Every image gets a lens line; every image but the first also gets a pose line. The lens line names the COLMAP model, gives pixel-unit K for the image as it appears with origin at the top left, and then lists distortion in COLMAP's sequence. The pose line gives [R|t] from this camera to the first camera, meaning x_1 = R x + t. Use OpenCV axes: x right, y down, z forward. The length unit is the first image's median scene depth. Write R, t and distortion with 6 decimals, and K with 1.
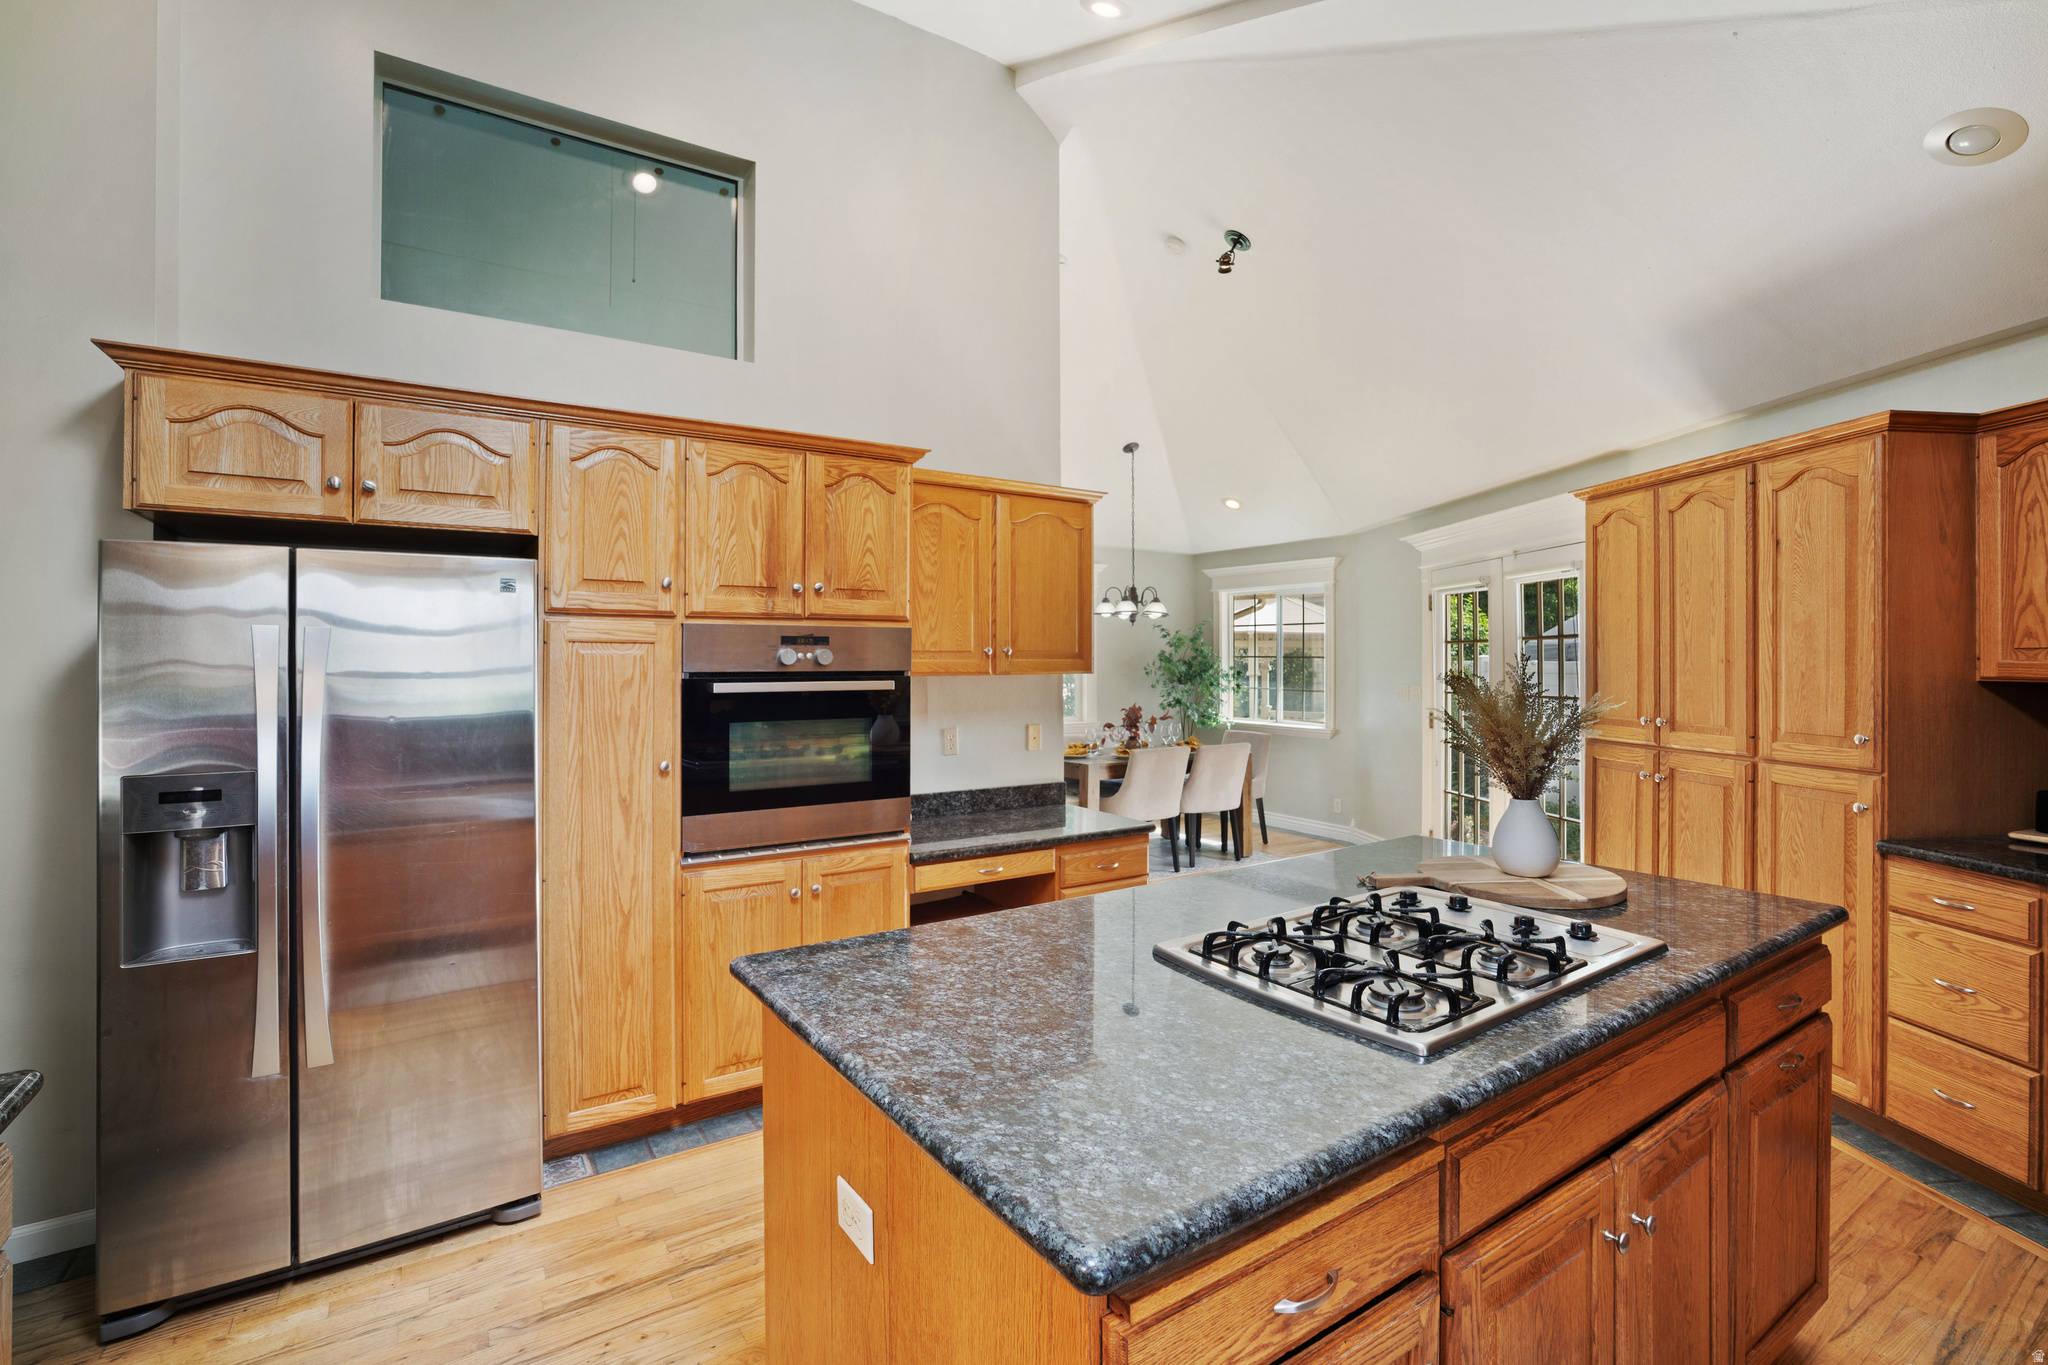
lens RADIAL K [[894.7, 0, 1020.5], [0, 894.7, 657.5], [0, 0, 1]] dist [-0.016054, -0.000018]
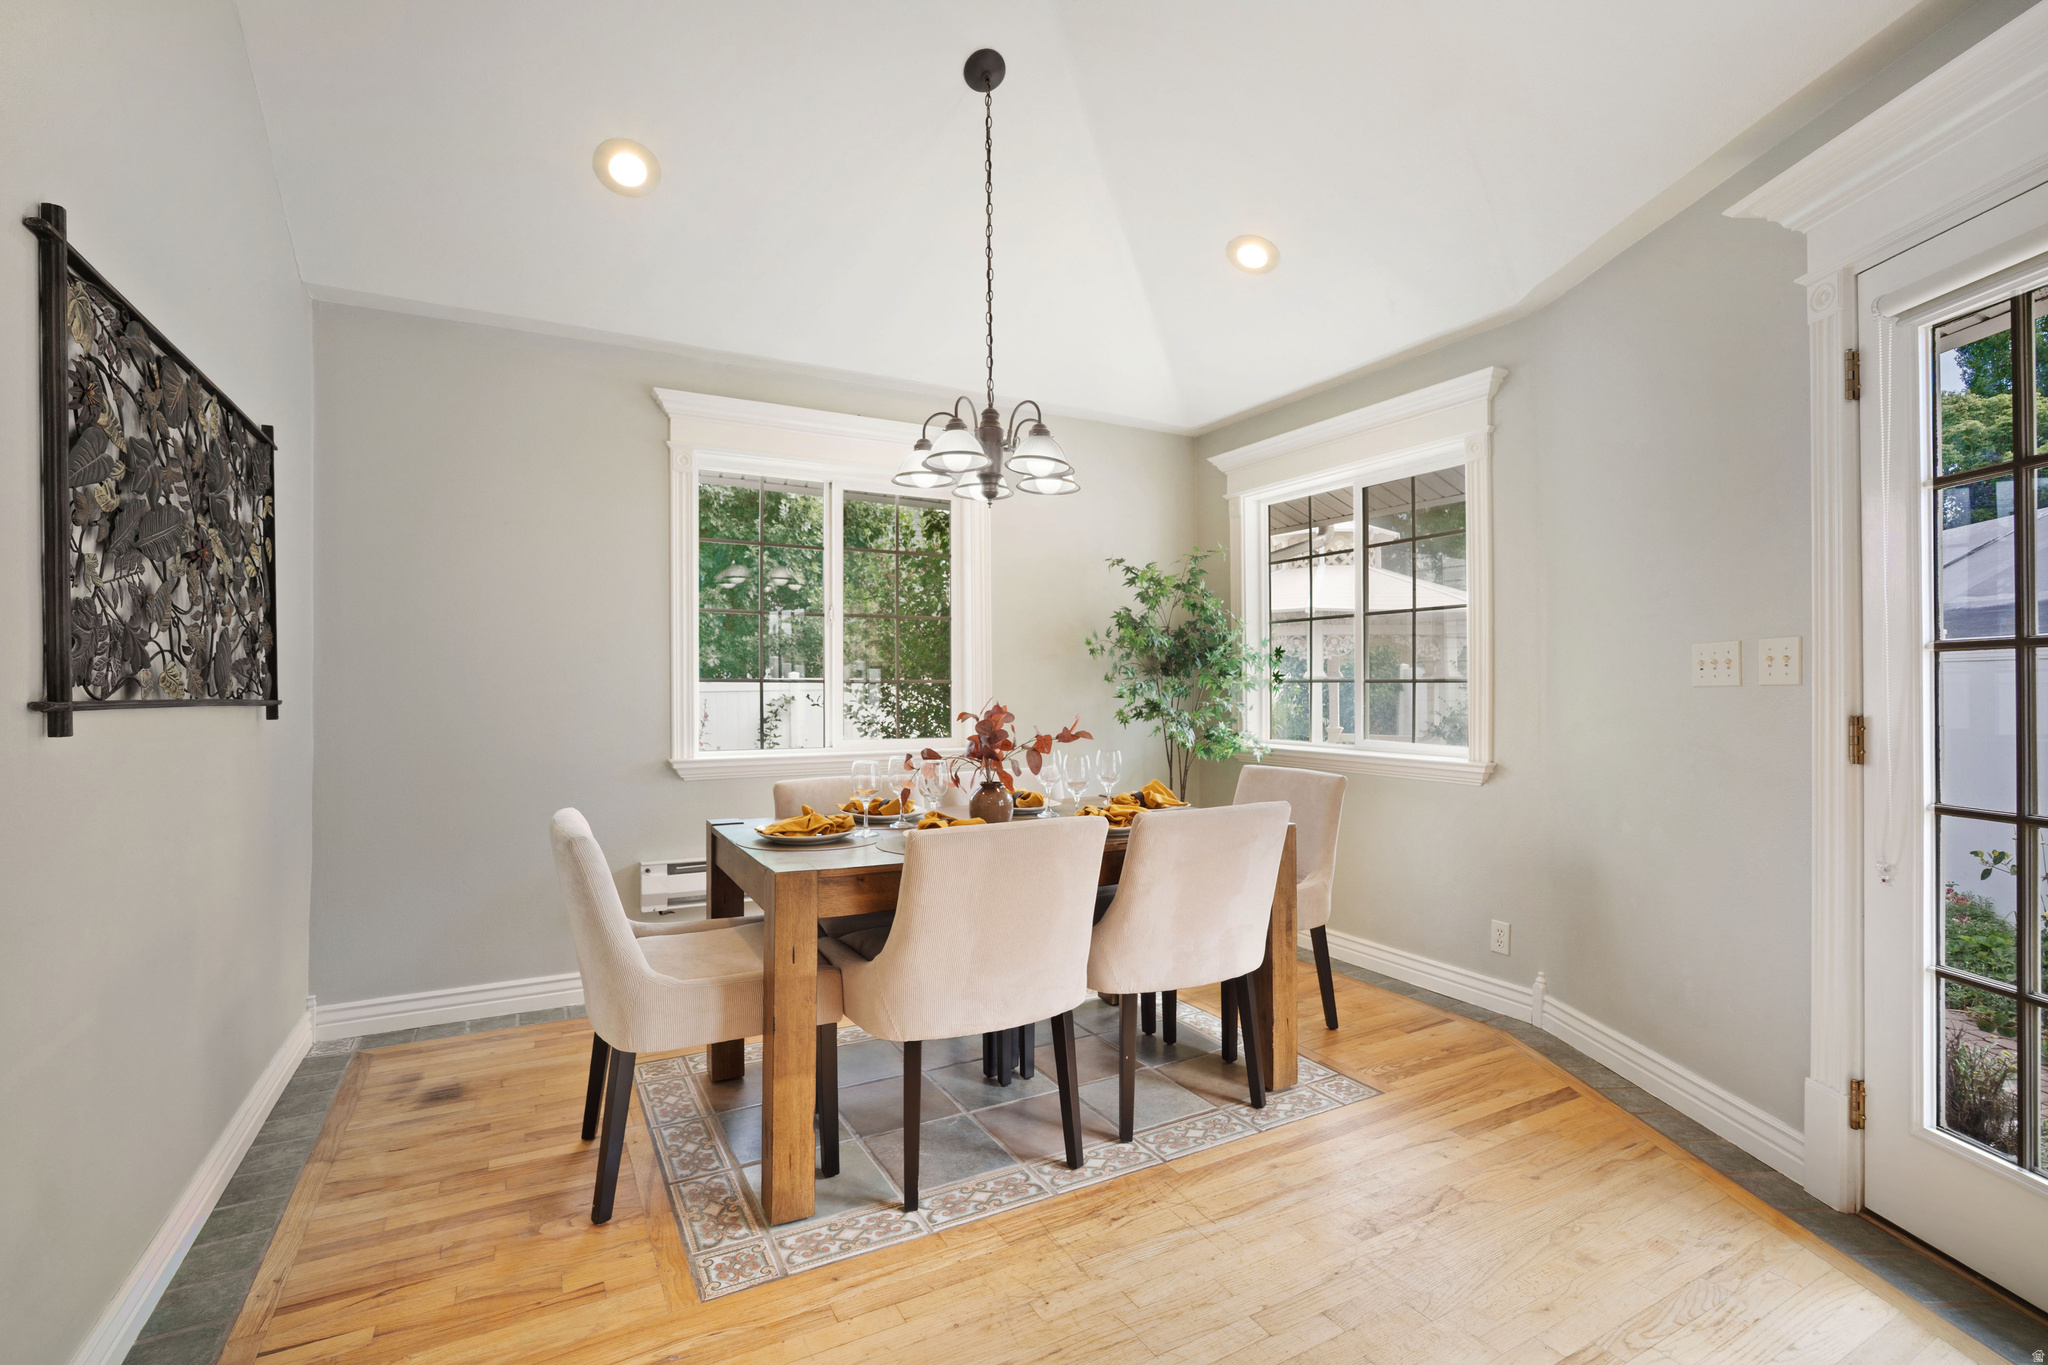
lens RADIAL K [[912.1, 0, 1014.0], [0, 912.1, 700.8], [0, 0, 1]] dist [-0.013107, 0.000215]
pose [[0.997226, -0.007147, -0.074086, 0.136366], [0.008402, 0.999826, 0.016645, 0.036534], [0.073955, -0.017221, 0.997113, 0.486016]]
